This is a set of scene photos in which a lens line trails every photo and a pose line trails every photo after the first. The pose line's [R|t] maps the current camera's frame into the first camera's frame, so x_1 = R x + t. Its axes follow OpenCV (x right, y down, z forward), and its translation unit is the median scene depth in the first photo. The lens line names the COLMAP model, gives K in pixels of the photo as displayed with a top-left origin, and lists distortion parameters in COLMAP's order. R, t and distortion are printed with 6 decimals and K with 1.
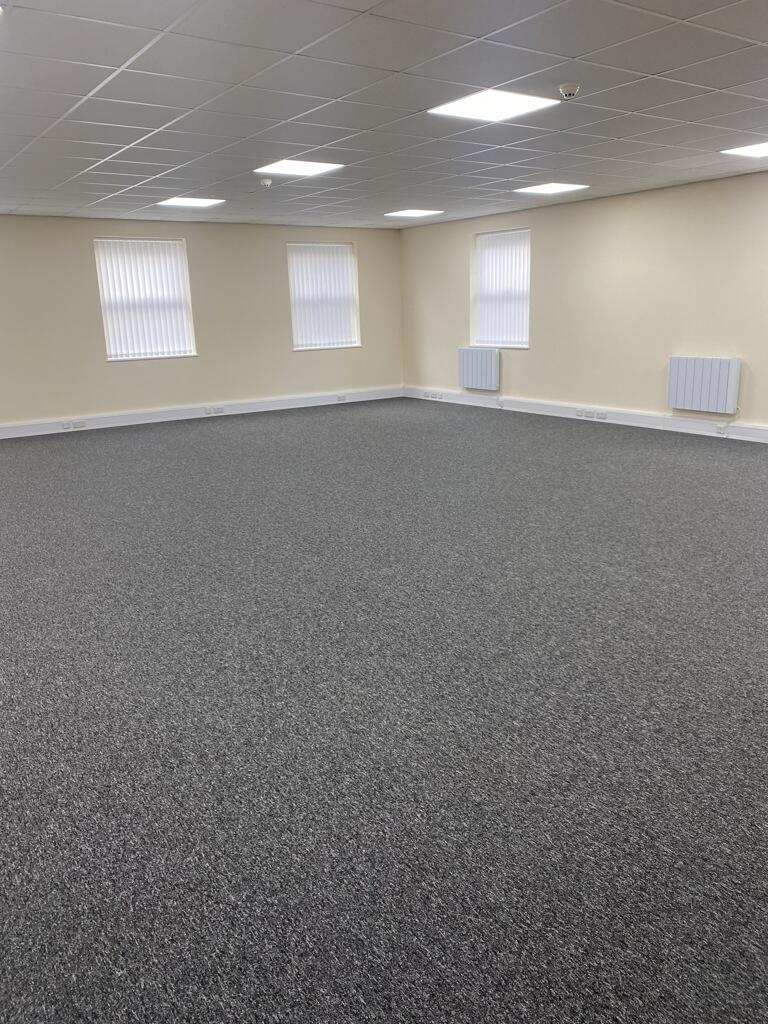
lens RADIAL K [[789.5, 0, 427.9], [0, 789.5, 507.3], [0, 0, 1]] dist [0.054115, -0.057071]
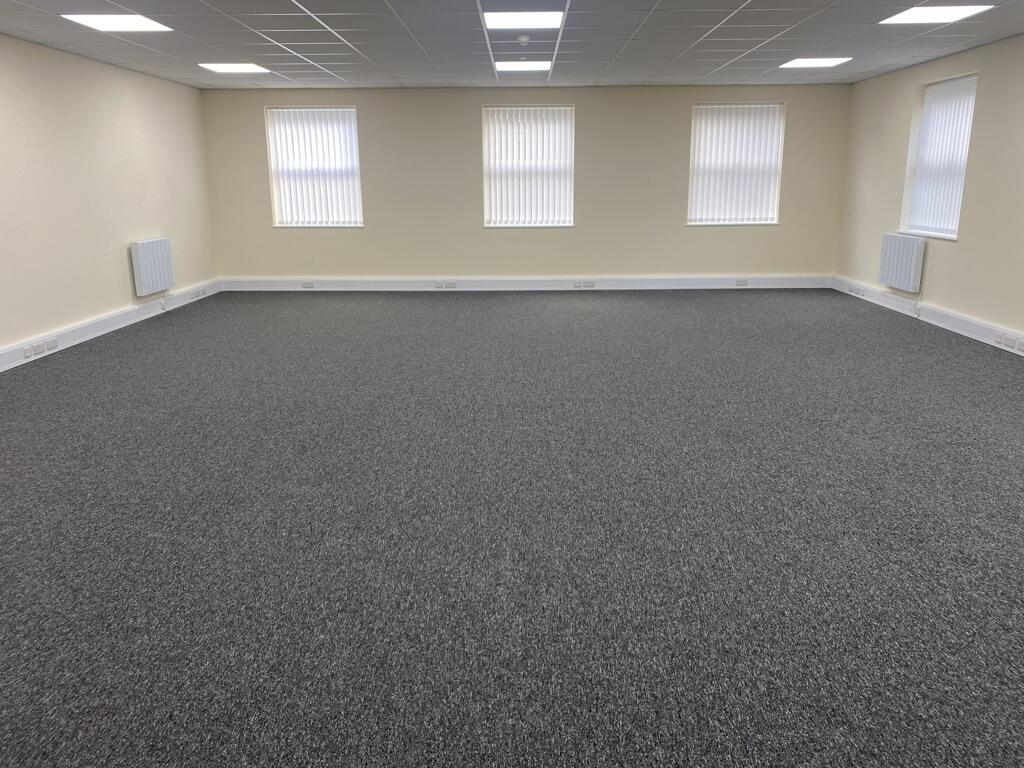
lens RADIAL K [[789.5, 0, 510.9], [0, 789.5, 393.2], [0, 0, 1]] dist [0.054115, -0.057071]
pose [[0.797397, 0.179836, -0.576035, 0.247929], [-0.165961, 0.983107, 0.077186, -0.051646], [0.580185, 0.034052, 0.813772, 0.172453]]
